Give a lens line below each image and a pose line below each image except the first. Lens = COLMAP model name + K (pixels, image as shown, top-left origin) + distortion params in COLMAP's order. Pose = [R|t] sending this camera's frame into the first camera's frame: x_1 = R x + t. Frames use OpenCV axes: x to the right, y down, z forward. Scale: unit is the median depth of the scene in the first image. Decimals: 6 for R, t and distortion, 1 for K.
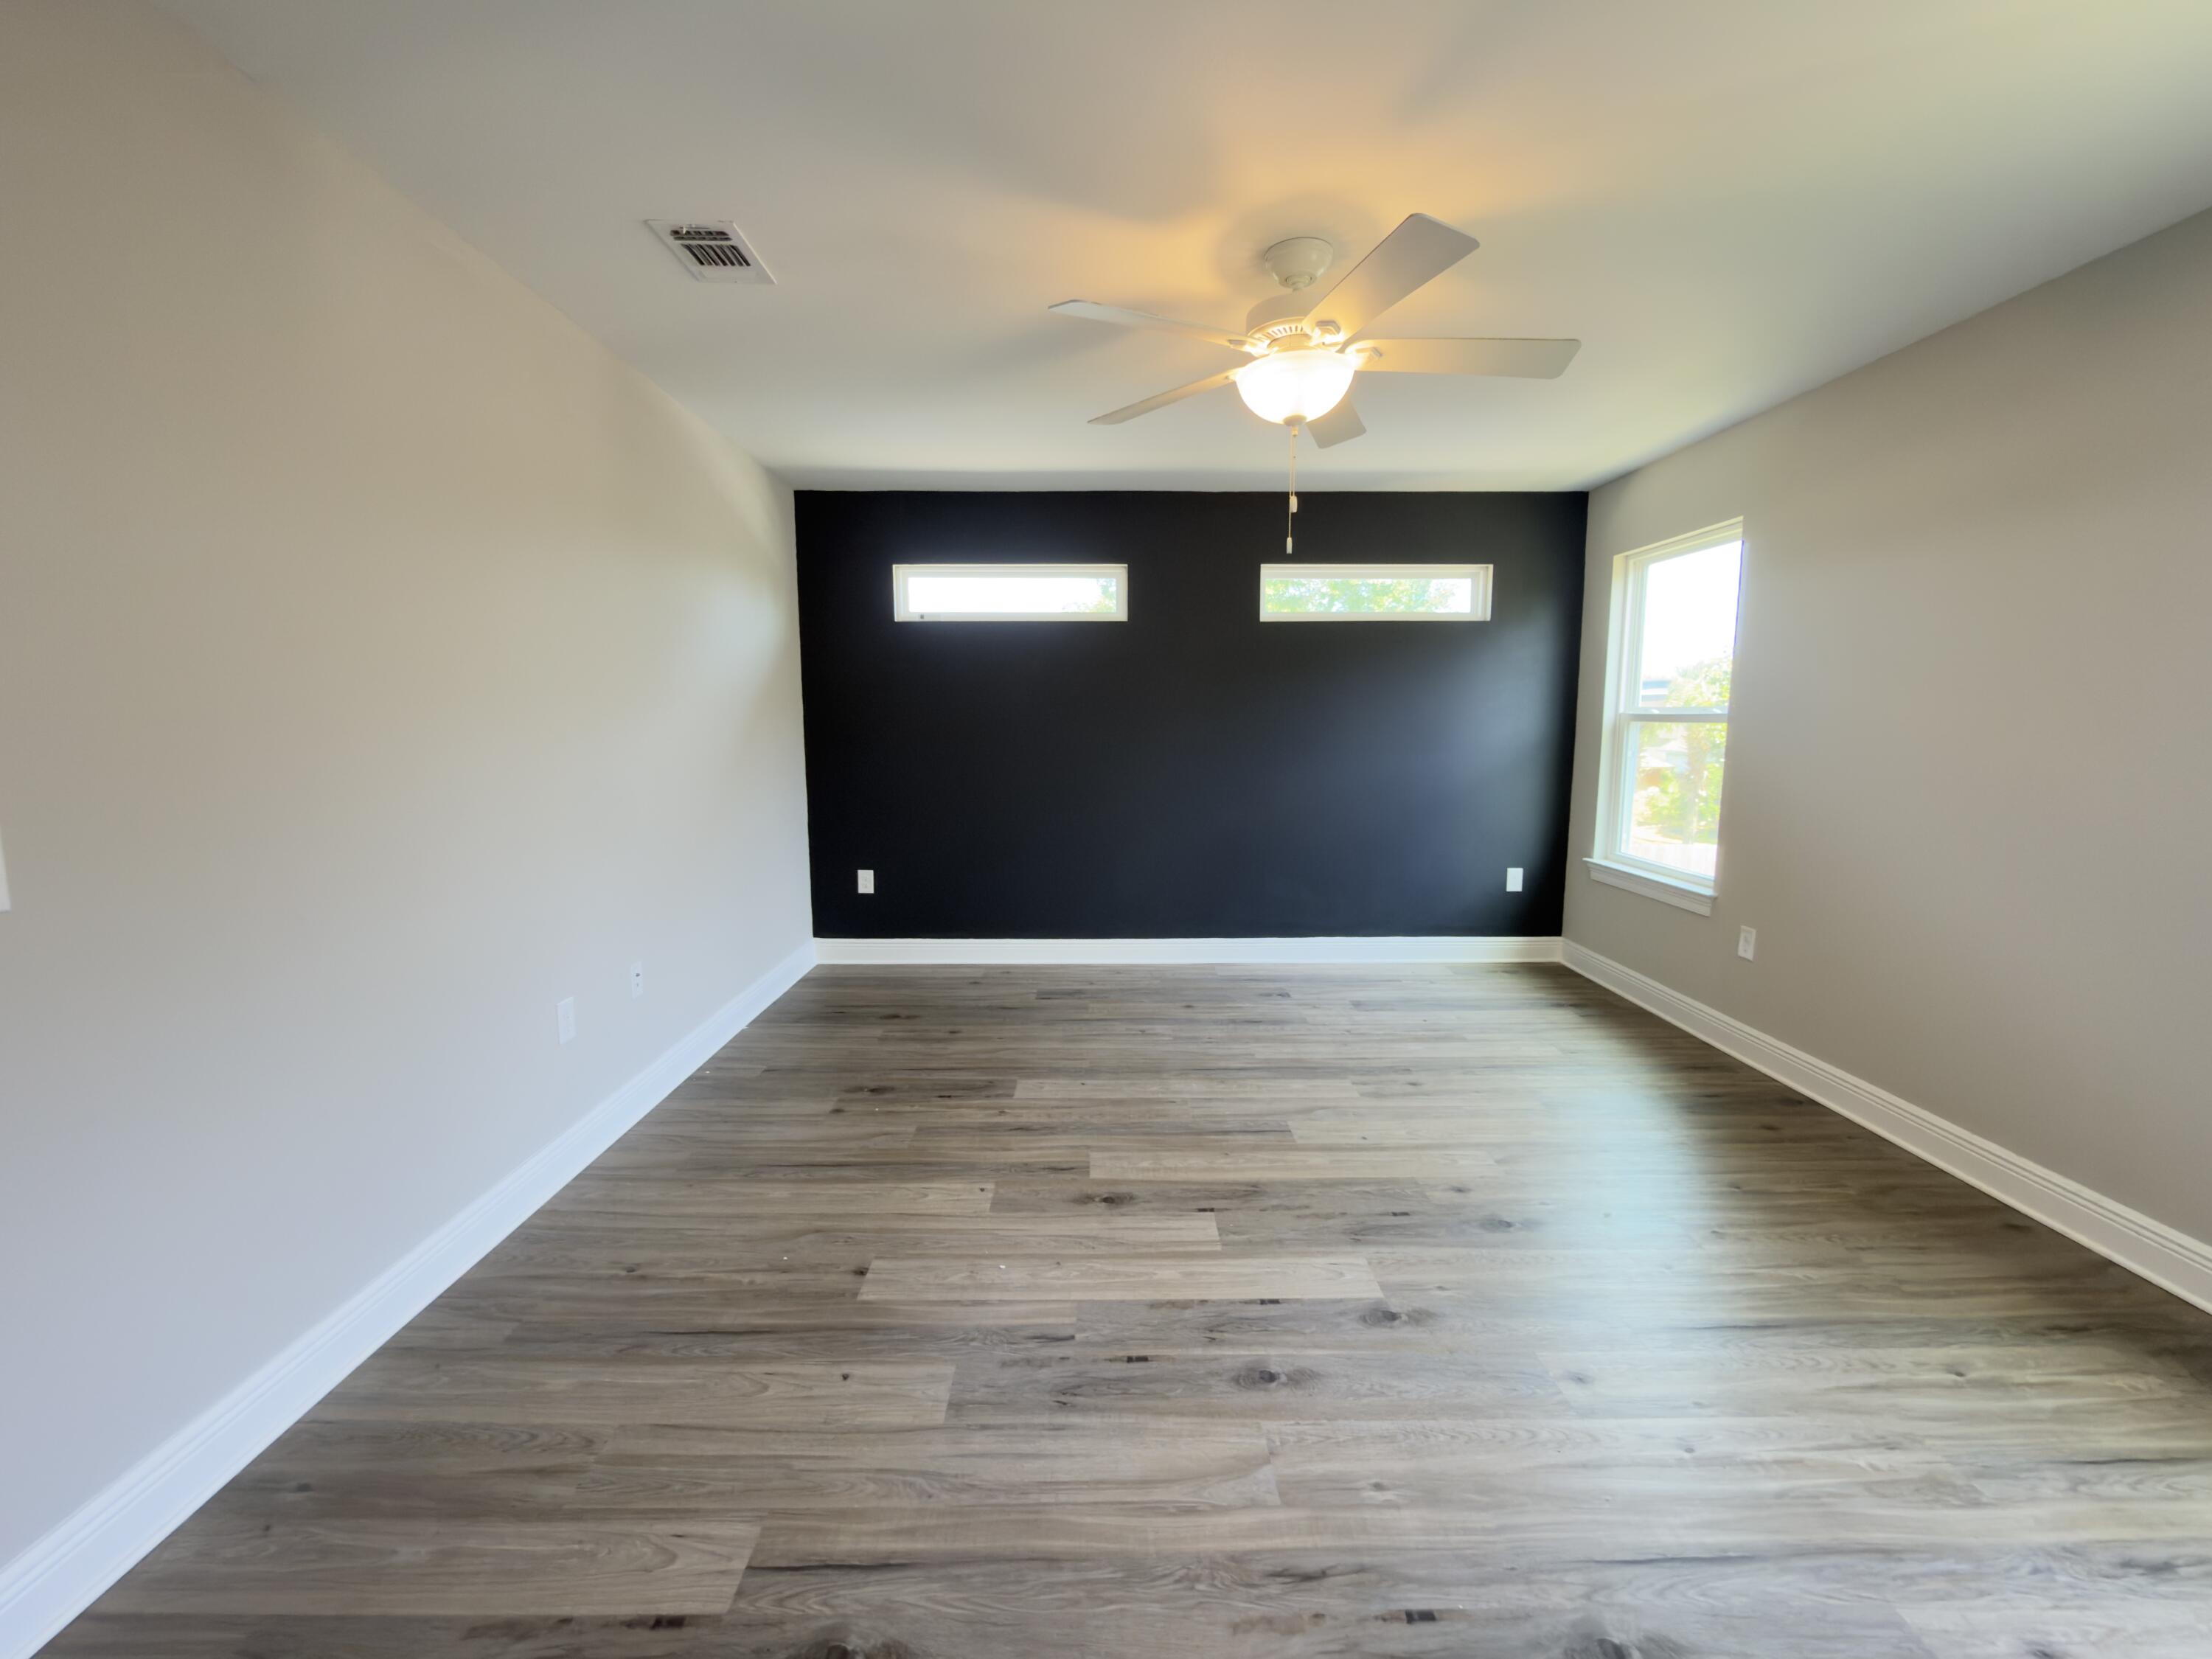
lens RADIAL K [[898.6, 0, 1104.7], [0, 898.6, 830.8], [0, 0, 1]] dist [-0.001236, 0.000510]
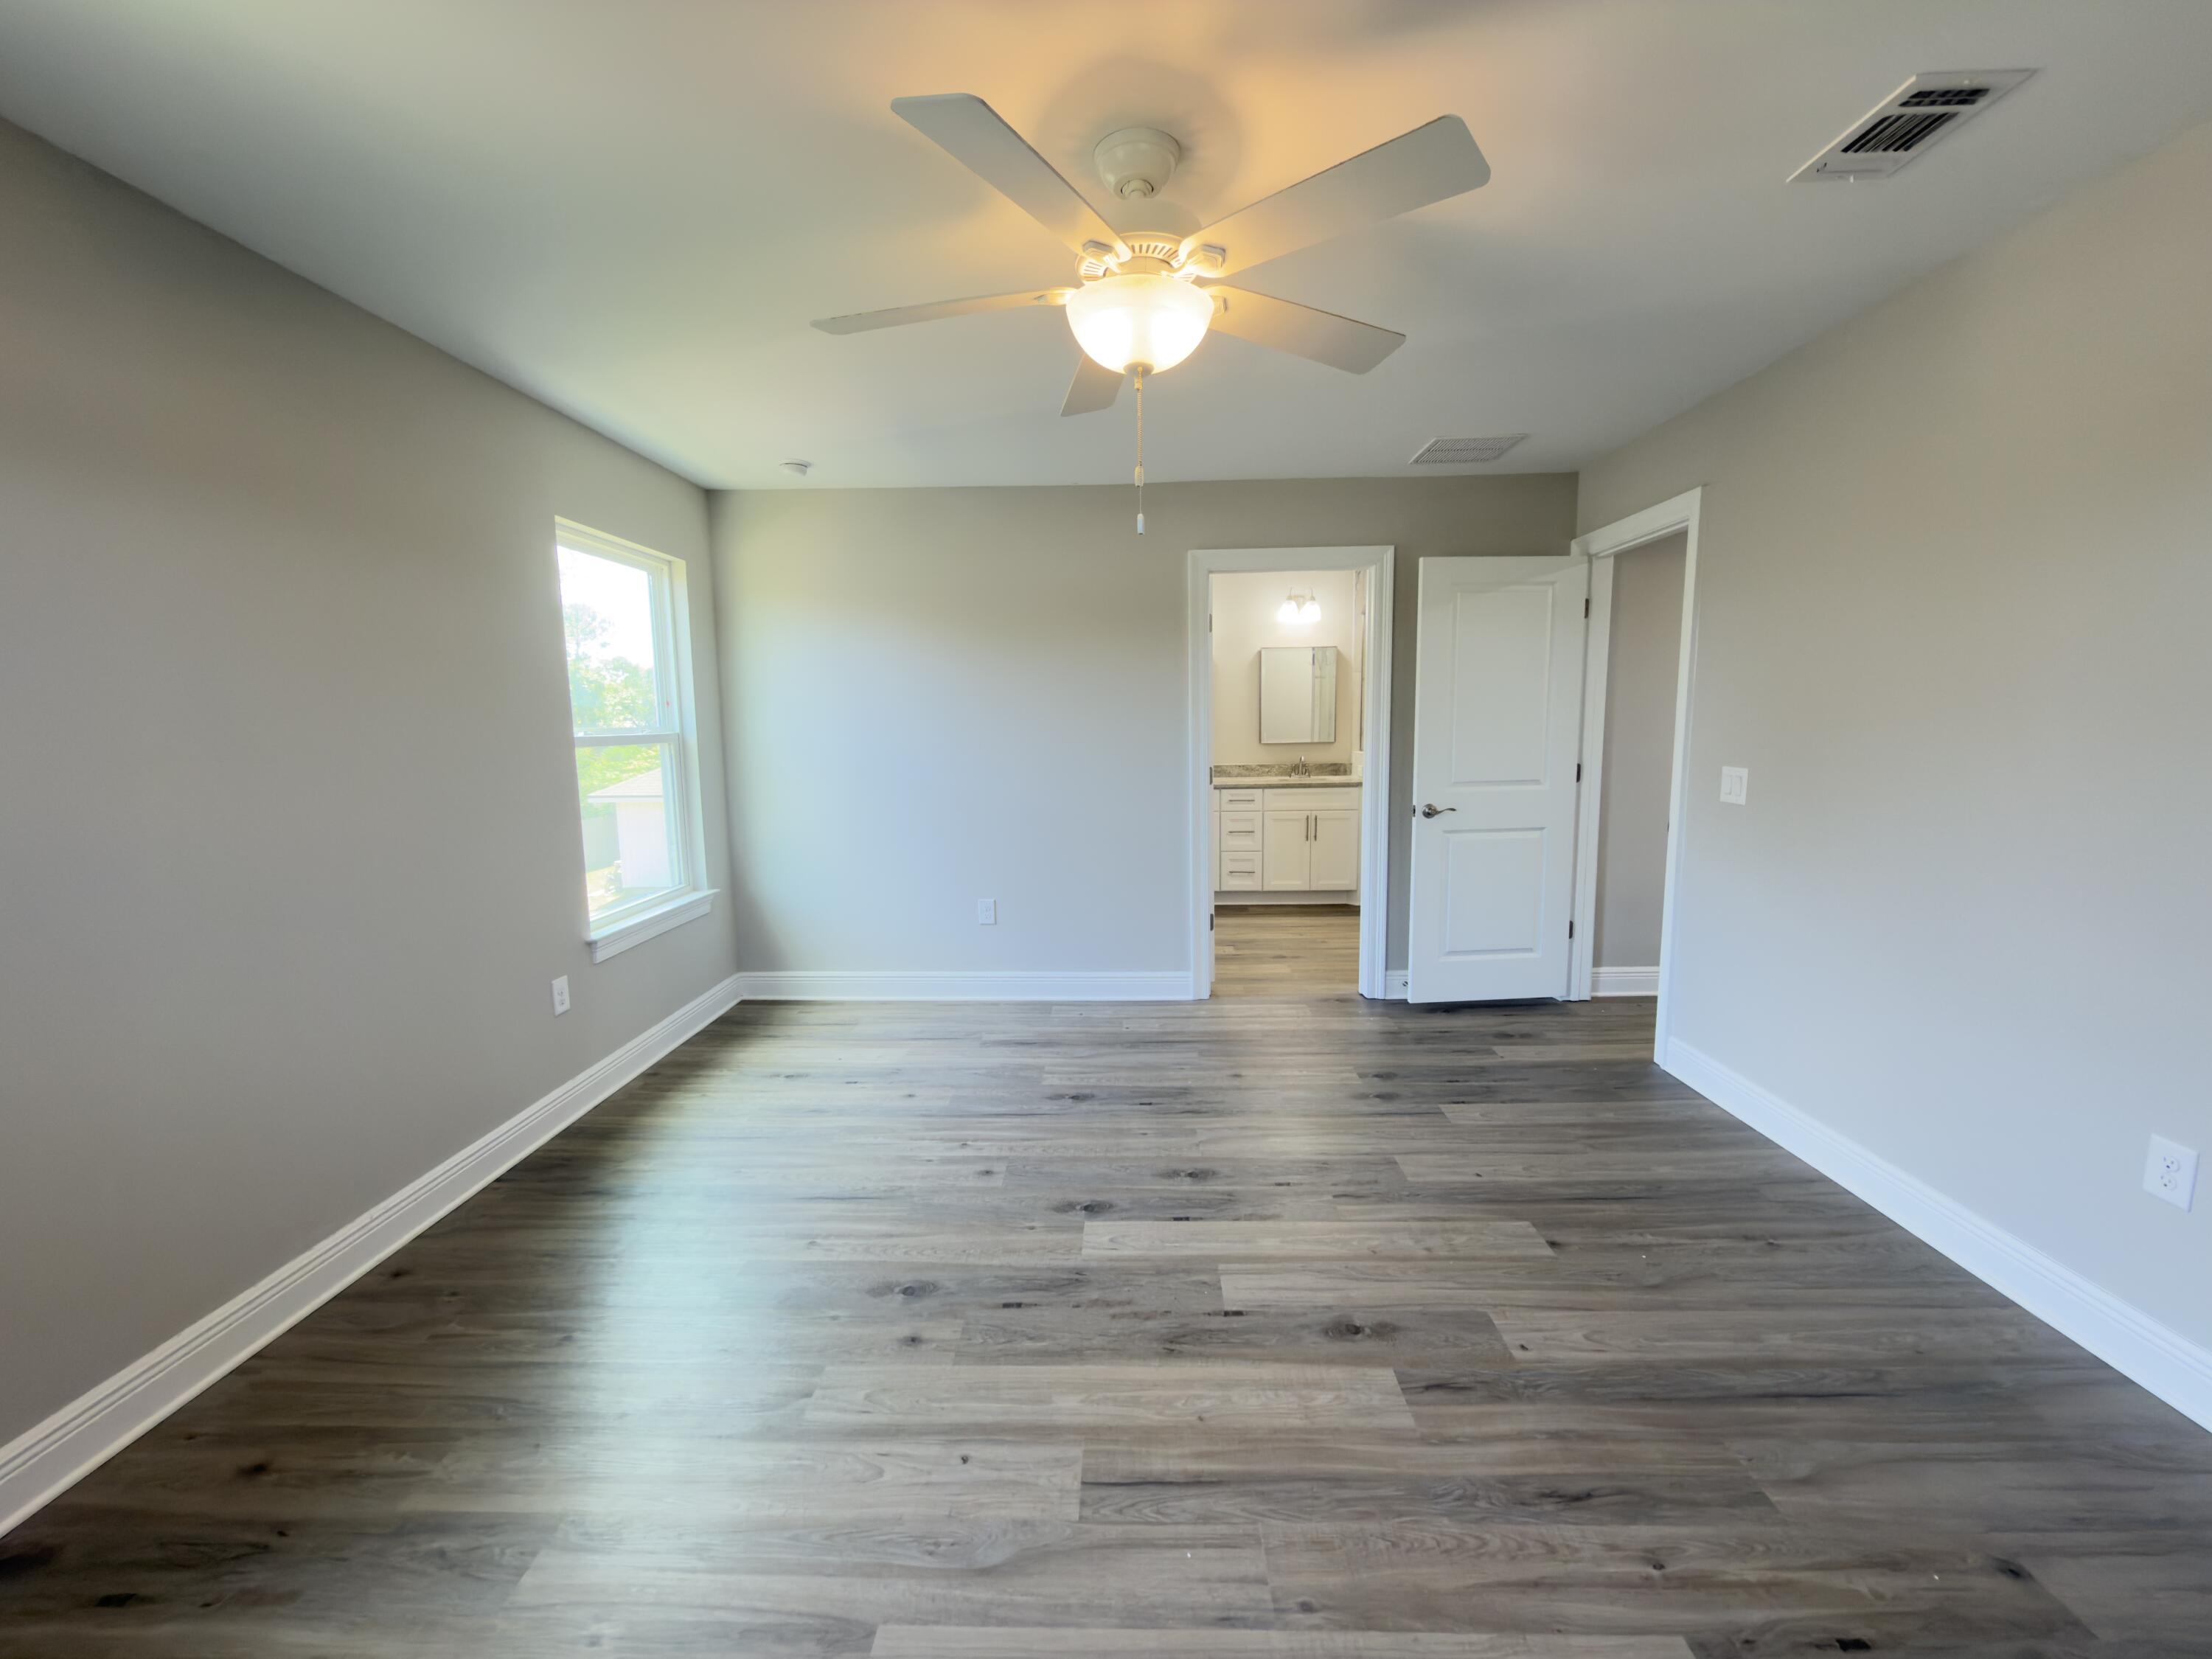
lens RADIAL K [[898.6, 0, 1106.3], [0, 898.6, 835.6], [0, 0, 1]] dist [-0.001236, 0.000510]
pose [[-0.999366, 0.011472, 0.033708, 0.213923], [0.019835, 0.965552, 0.259454, -0.260877], [-0.029571, 0.259958, -0.965167, 1.833108]]
